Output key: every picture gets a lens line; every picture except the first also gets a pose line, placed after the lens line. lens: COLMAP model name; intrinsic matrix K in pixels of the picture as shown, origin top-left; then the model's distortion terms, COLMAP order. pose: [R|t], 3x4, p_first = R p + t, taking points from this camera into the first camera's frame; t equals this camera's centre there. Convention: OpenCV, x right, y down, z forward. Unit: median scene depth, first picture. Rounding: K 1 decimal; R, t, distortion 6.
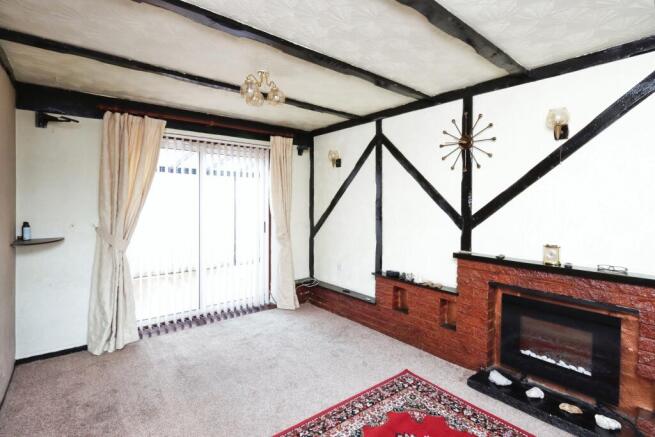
lens RADIAL K [[311.3, 0, 328.5], [0, 311.3, 215.3], [0, 0, 1]] dist [-0.017249, 0.000436]
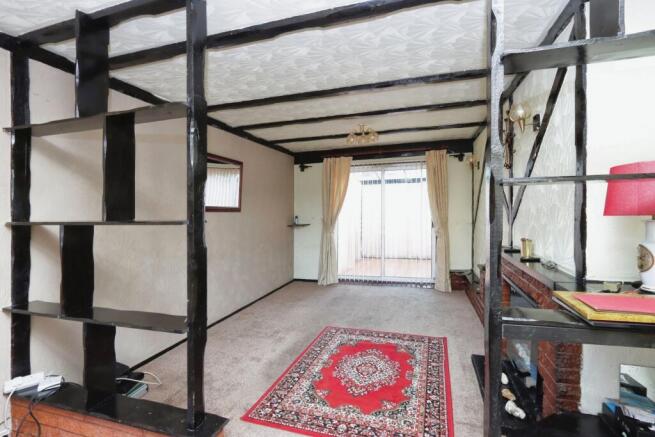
lens RADIAL K [[311.3, 0, 329.2], [0, 311.3, 215.1], [0, 0, 1]] dist [-0.017249, 0.000436]
pose [[0.574245, 0.004019, -0.818673, 0.896378], [-0.006931, 0.999976, 0.000048, 0.014306], [0.818654, 0.005646, 0.574259, -0.077249]]
